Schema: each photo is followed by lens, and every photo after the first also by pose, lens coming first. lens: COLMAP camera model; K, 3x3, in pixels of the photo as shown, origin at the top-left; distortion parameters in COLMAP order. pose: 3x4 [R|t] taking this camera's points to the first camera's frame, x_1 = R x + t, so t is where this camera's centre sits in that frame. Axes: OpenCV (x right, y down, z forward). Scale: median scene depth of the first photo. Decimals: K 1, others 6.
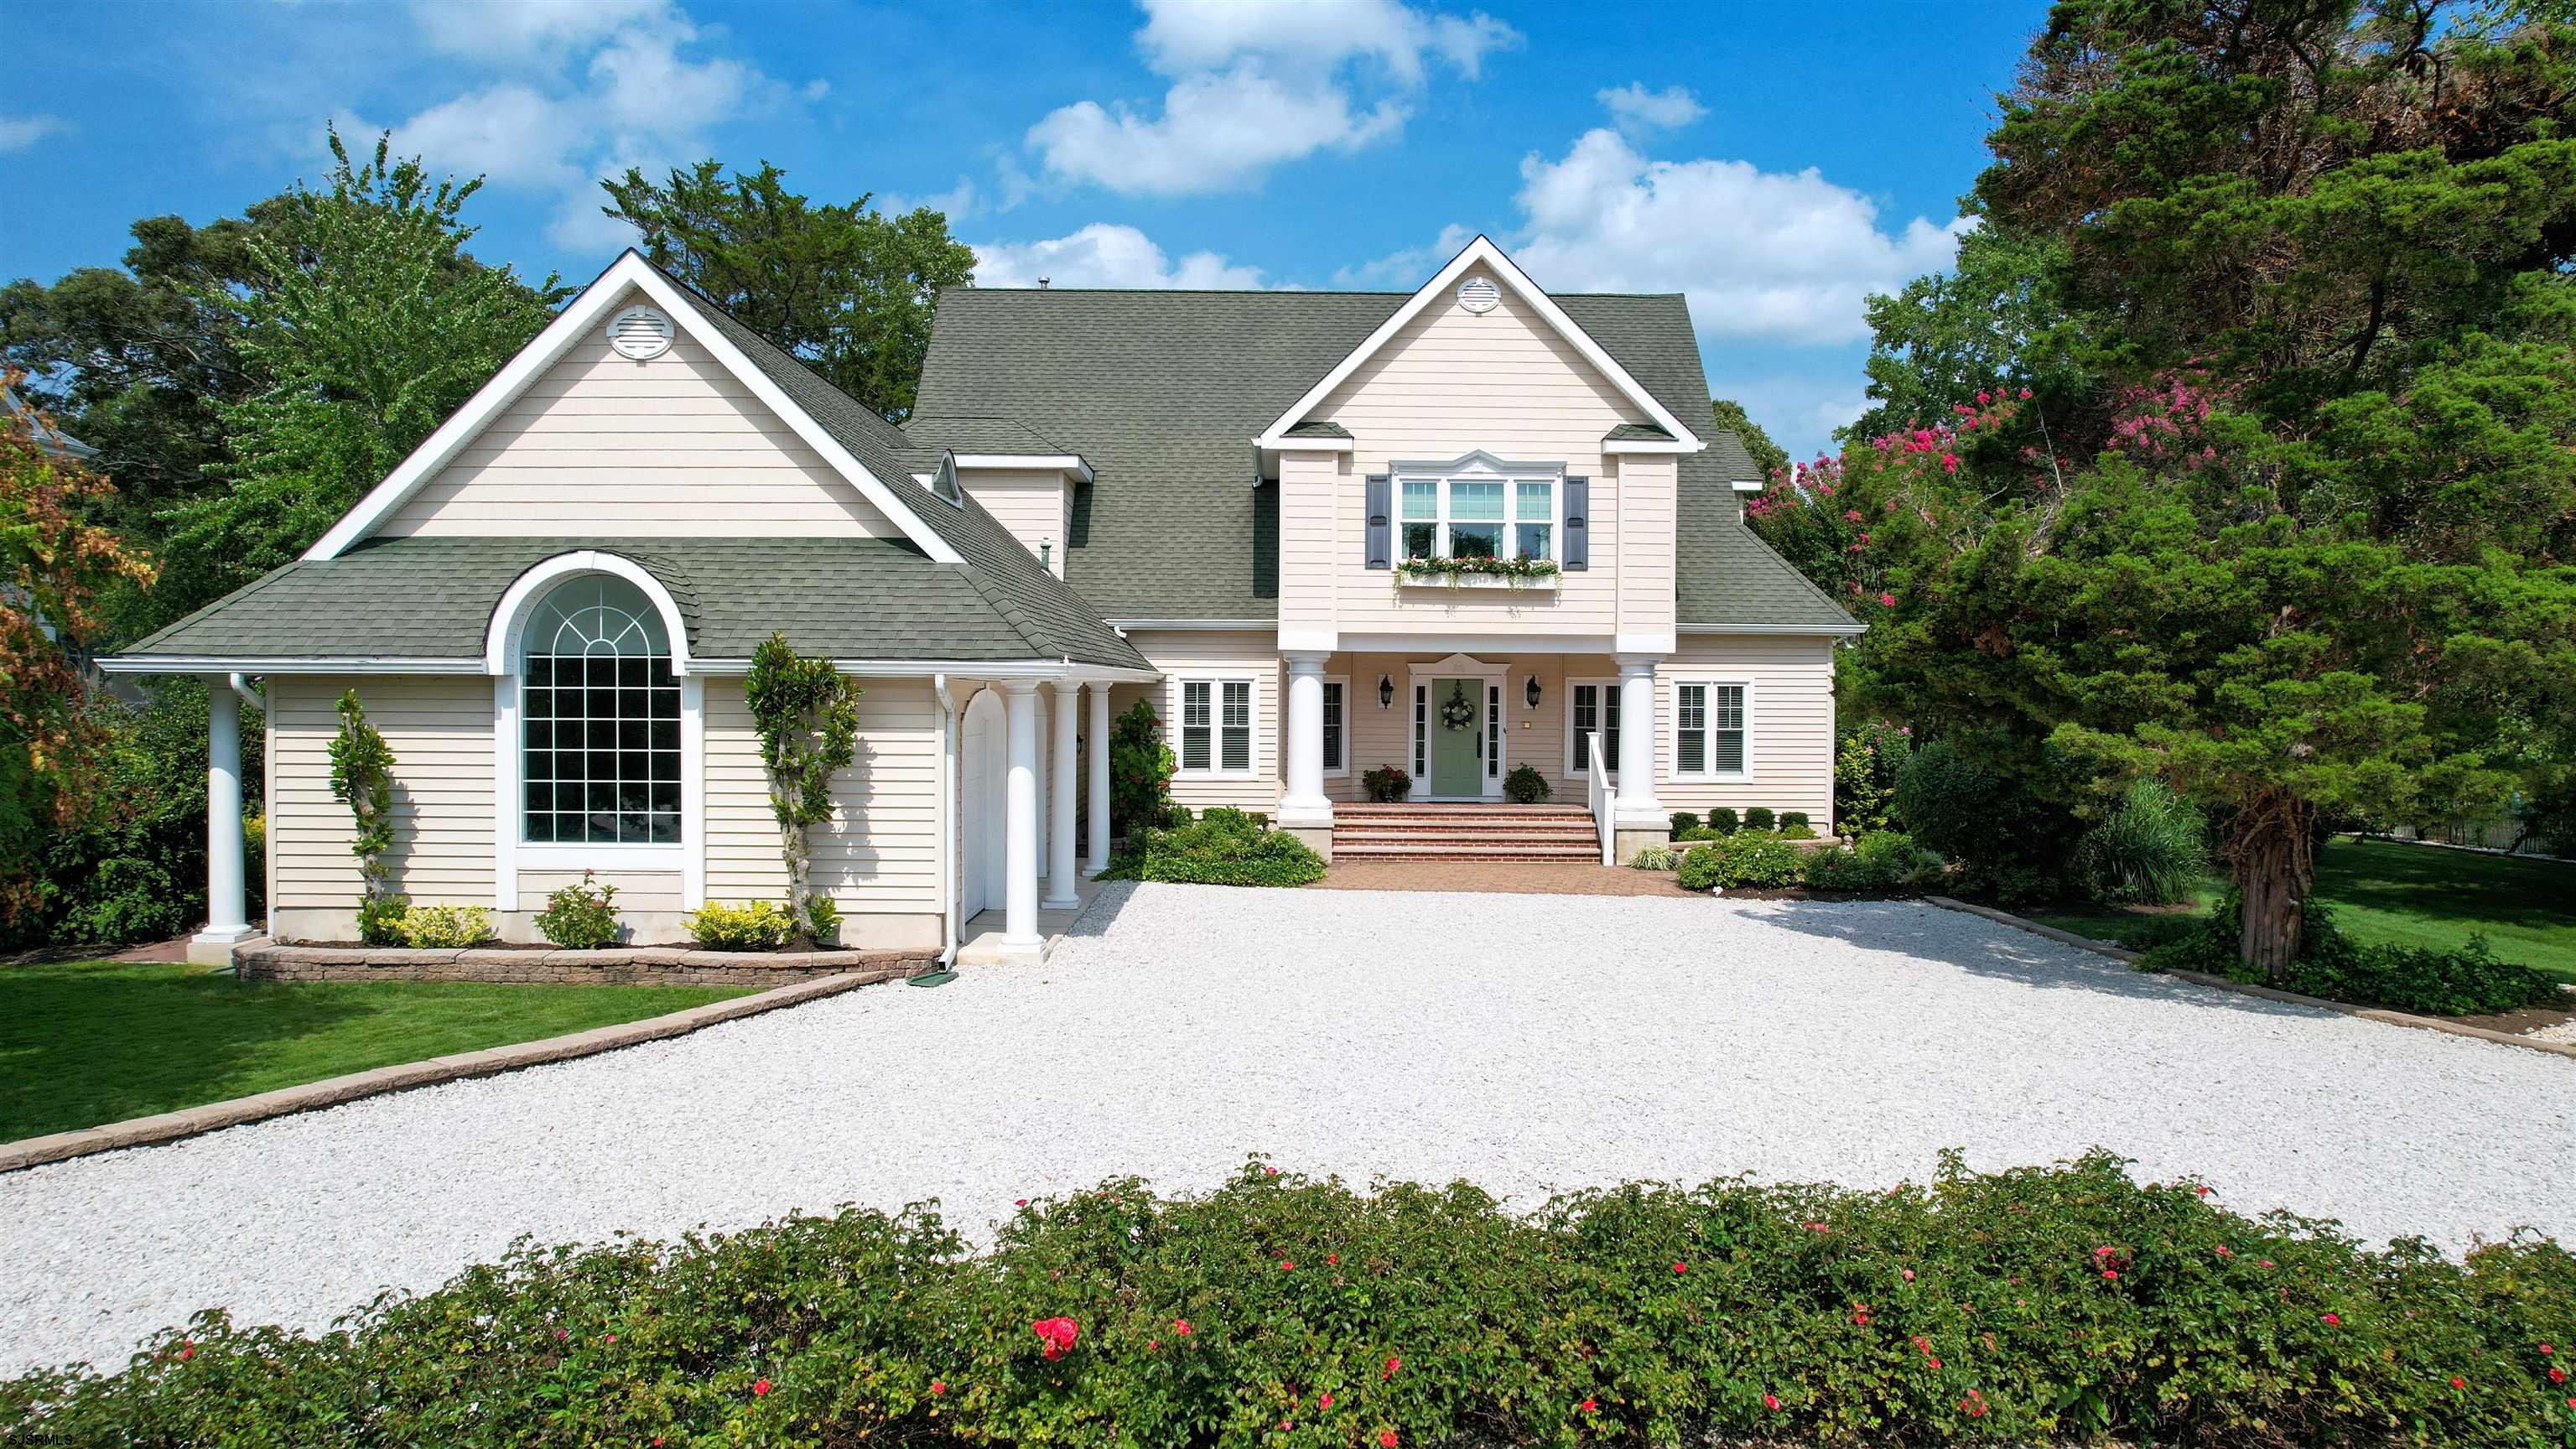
lens RADIAL K [[1652.8, 0, 1282.7], [0, 1652.8, 718.9], [0, 0, 1]] dist [-0.057464, 0.057901]
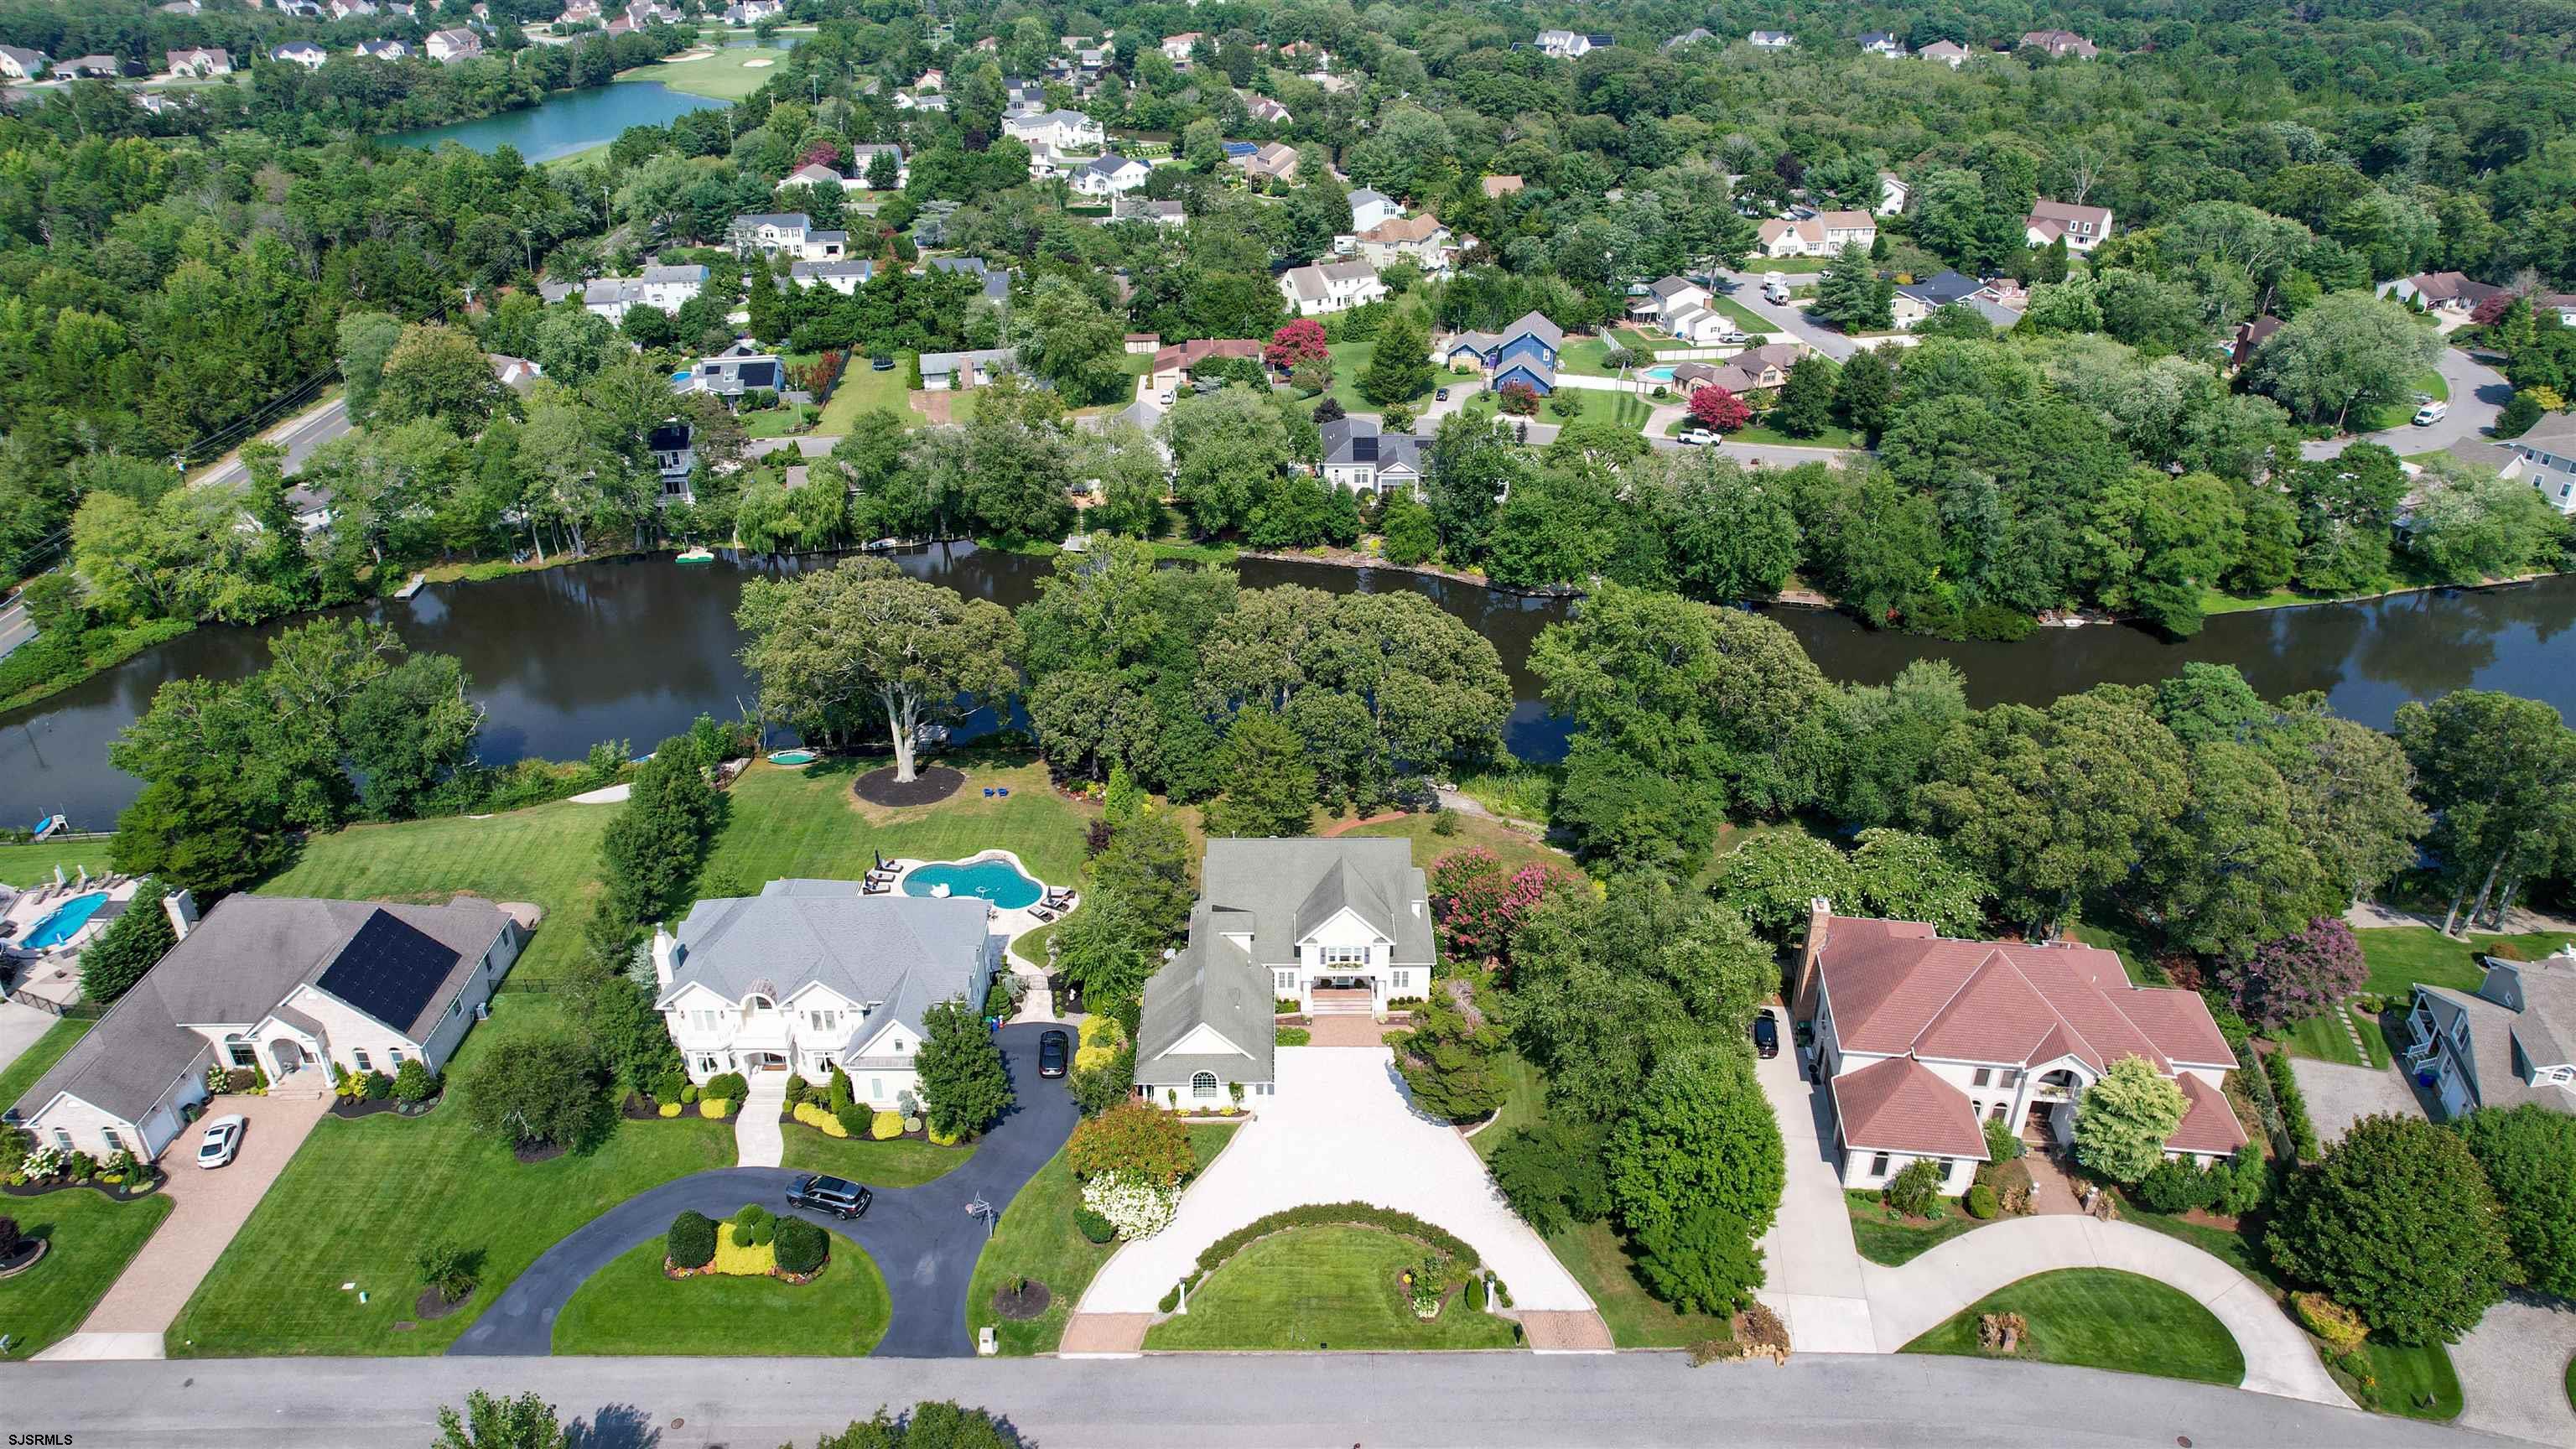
lens RADIAL K [[1652.8, 0, 1285.8], [0, 1652.8, 710.3], [0, 0, 1]] dist [-0.057464, 0.057901]
pose [[0.999971, -0.007597, -0.000881, -0.052136], [0.007211, 0.898168, 0.439592, -4.064374], [-0.002548, -0.439586, 0.898197, -4.134873]]
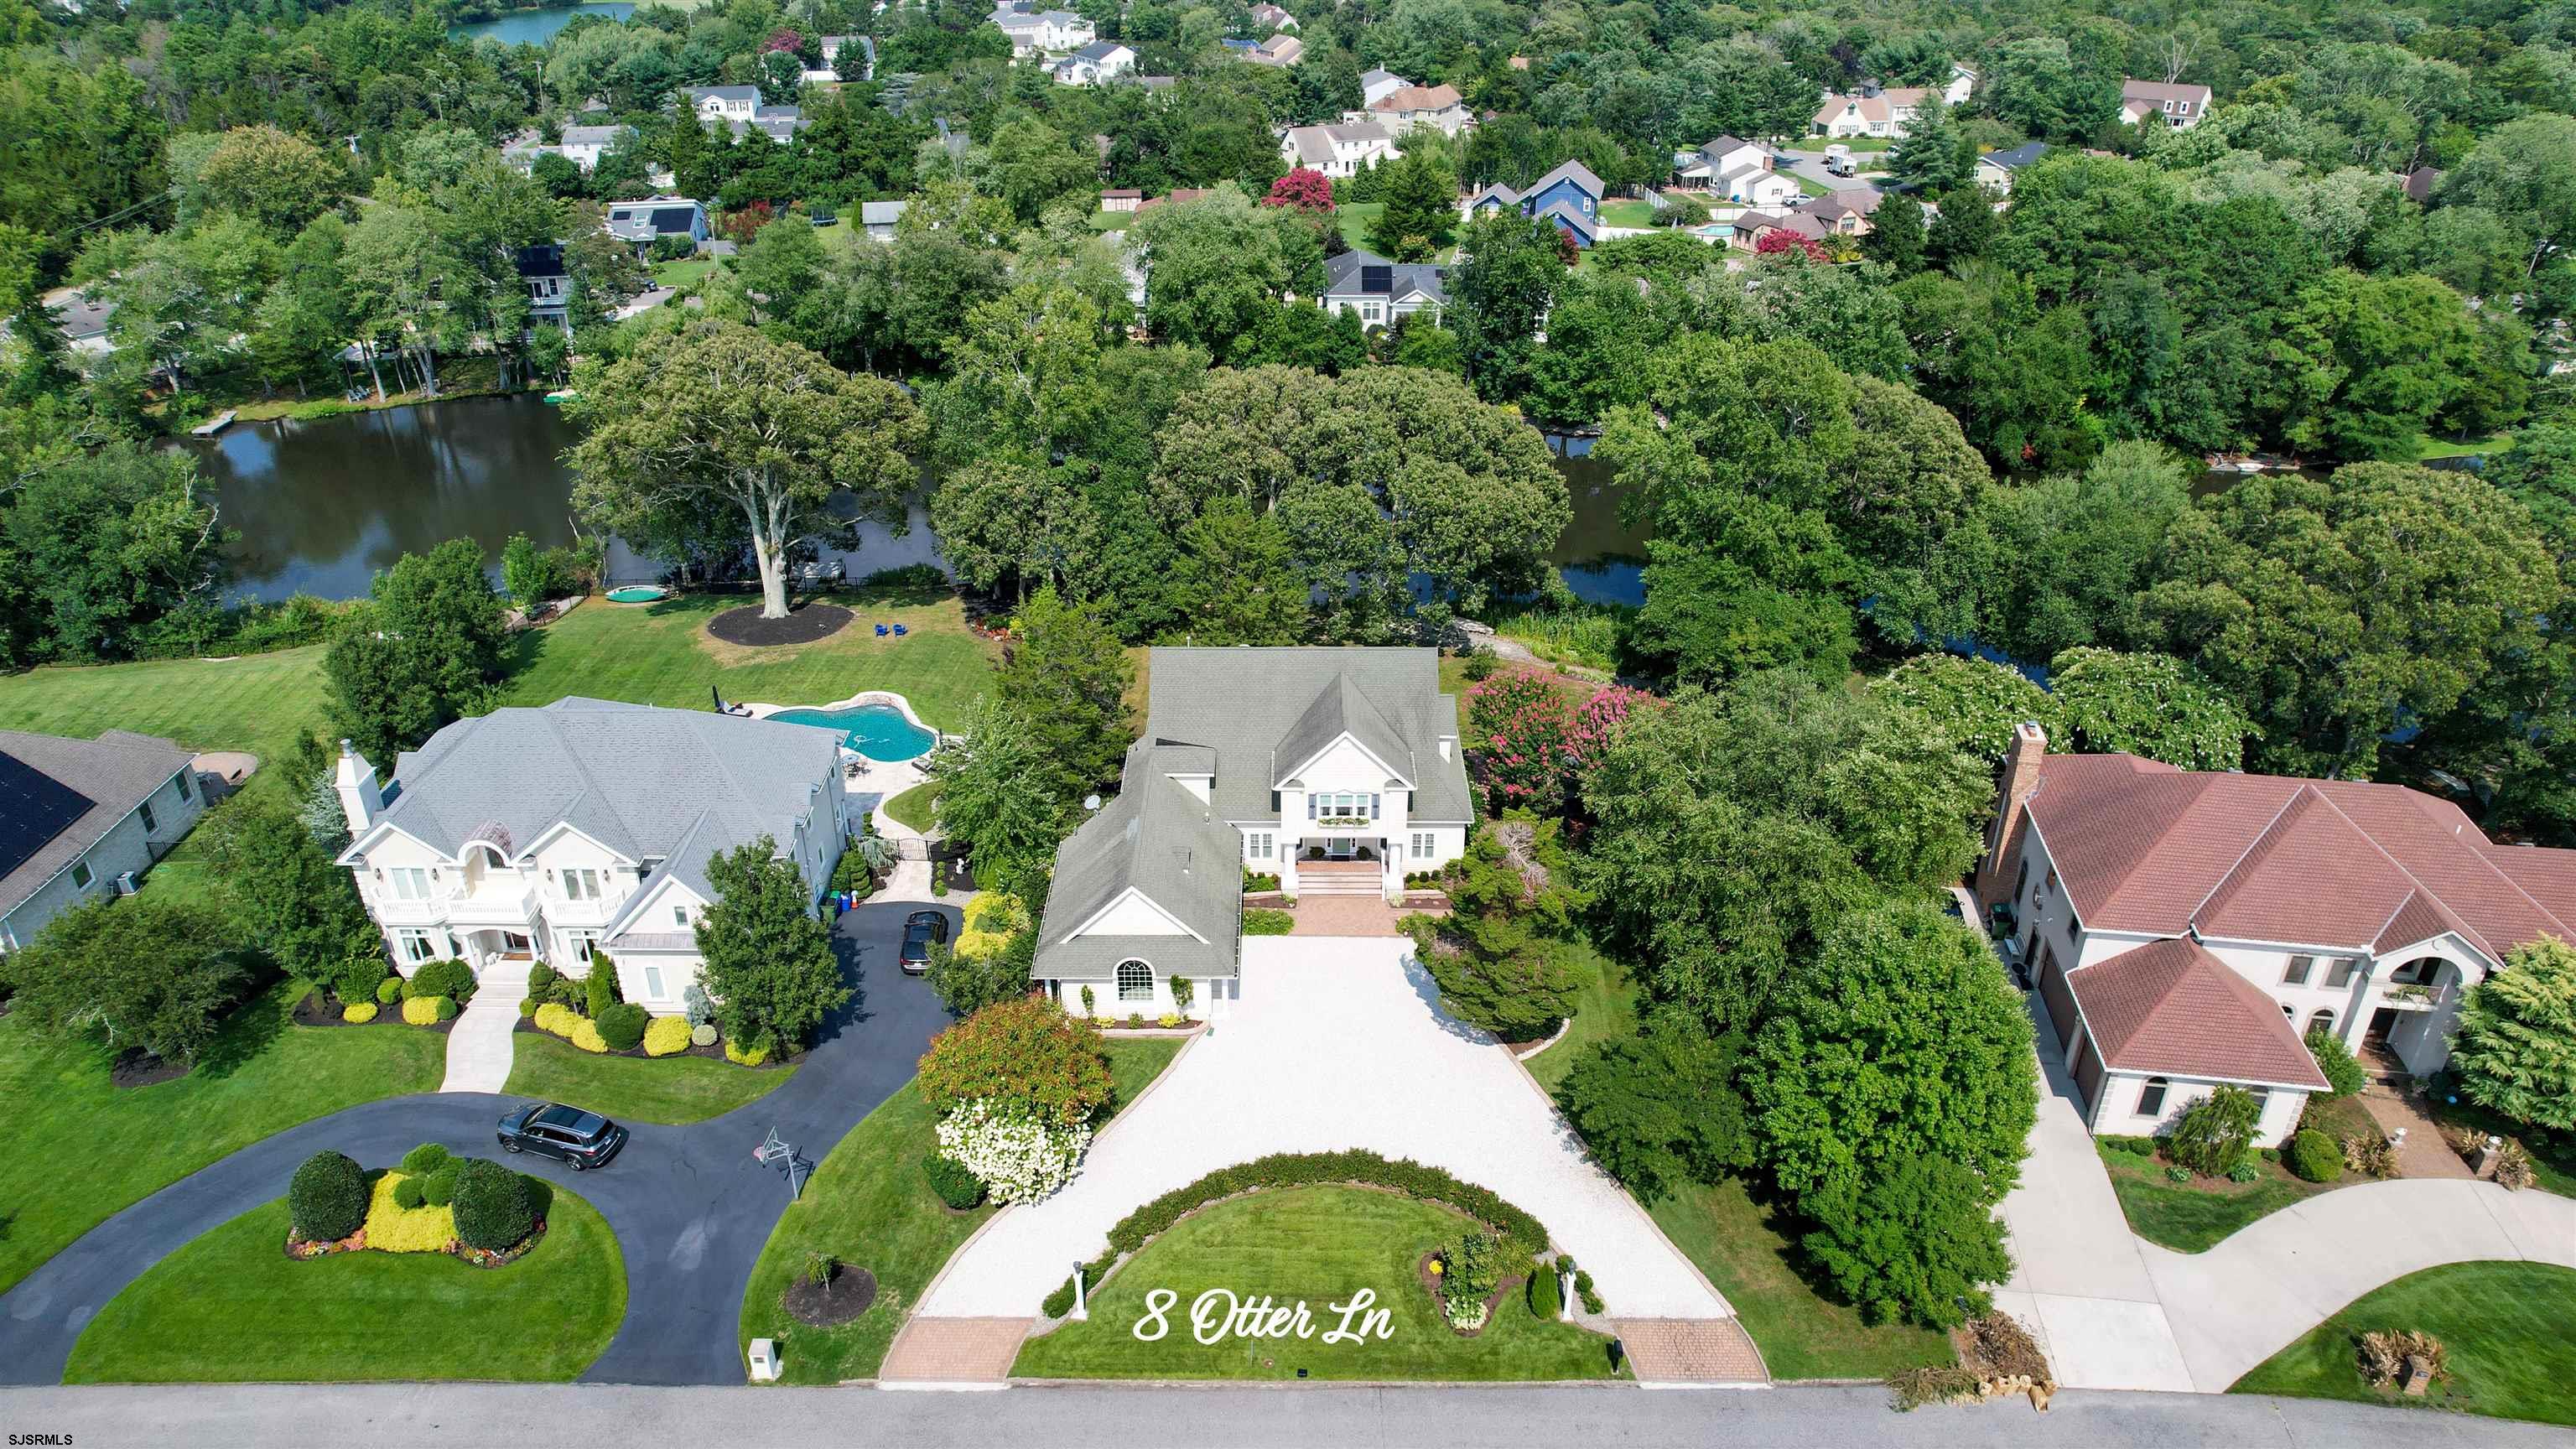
lens RADIAL K [[1652.8, 0, 1285.4], [0, 1652.8, 714.2], [0, 0, 1]] dist [-0.057464, 0.057901]
pose [[0.999977, -0.001891, -0.006466, 0.040712], [0.004563, 0.896248, 0.443530, -2.524803], [0.004956, -0.443549, 0.896236, -2.630314]]
